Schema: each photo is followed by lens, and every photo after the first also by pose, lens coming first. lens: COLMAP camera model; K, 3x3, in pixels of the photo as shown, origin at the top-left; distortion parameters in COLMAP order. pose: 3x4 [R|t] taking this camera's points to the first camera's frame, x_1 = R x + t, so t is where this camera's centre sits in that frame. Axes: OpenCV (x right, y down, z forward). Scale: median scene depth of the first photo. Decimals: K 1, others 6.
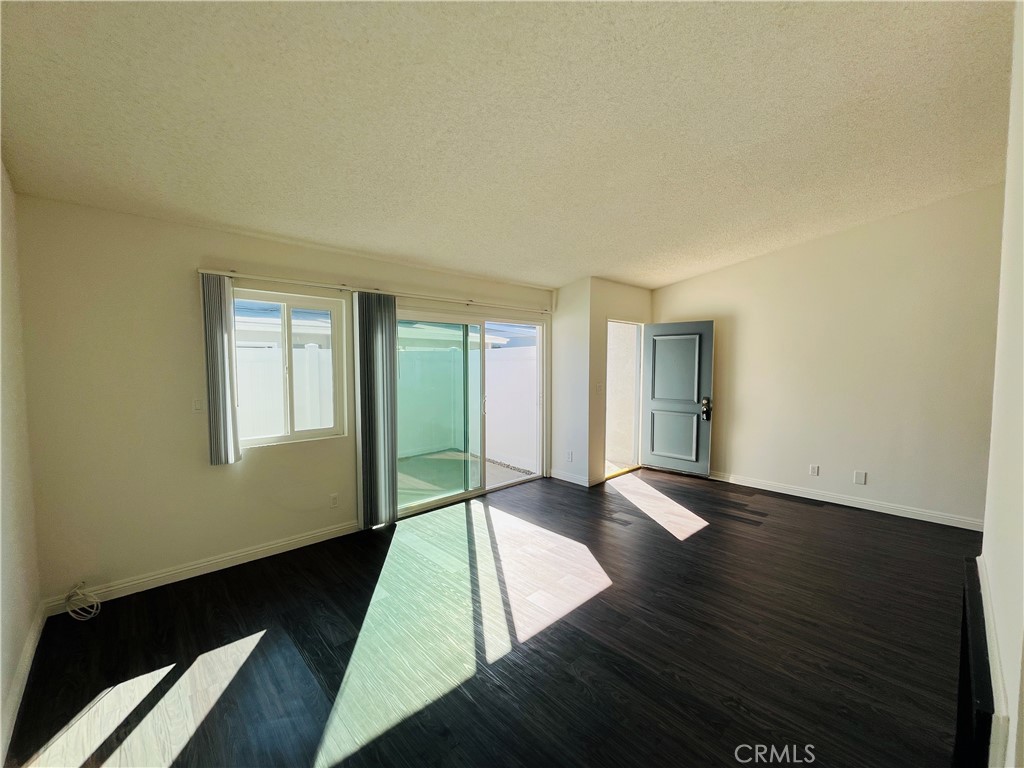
lens RADIAL K [[413.5, 0, 508.6], [0, 413.5, 387.5], [0, 0, 1]] dist [-0.003225, 0.000057]
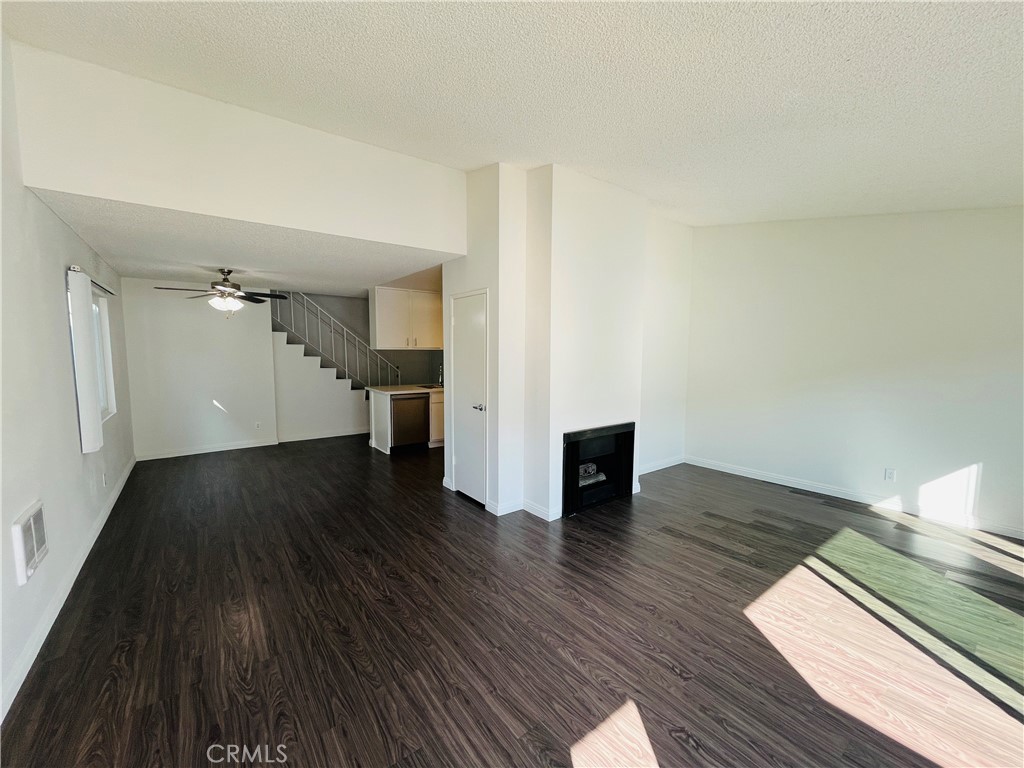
lens RADIAL K [[413.5, 0, 511.0], [0, 413.5, 387.8], [0, 0, 1]] dist [-0.003225, 0.000057]
pose [[-0.993701, -0.016121, 0.110903, 0.349614], [0.000776, 0.988587, 0.150652, -0.062592], [-0.112065, 0.149789, -0.982346, 0.992079]]
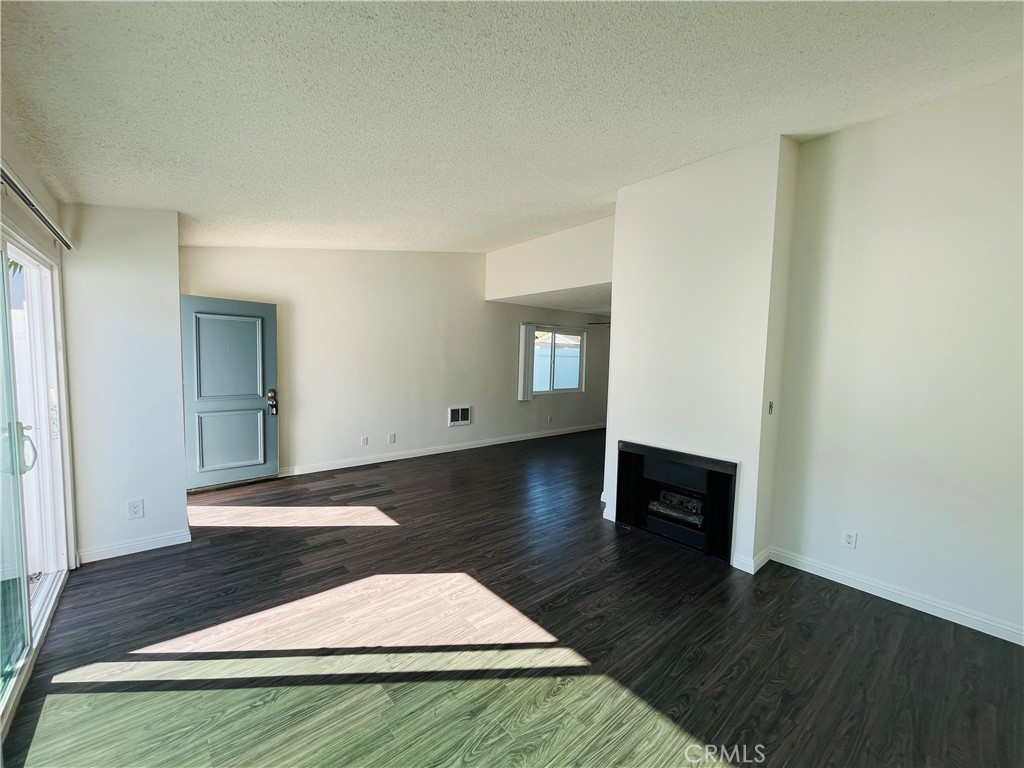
lens RADIAL K [[413.5, 0, 510.4], [0, 413.5, 385.1], [0, 0, 1]] dist [-0.003225, 0.000057]
pose [[0.049829, -0.070090, 0.996295, -0.397017], [0.031900, 0.997137, 0.068554, -0.031034], [-0.998248, 0.028366, 0.051923, 0.446074]]
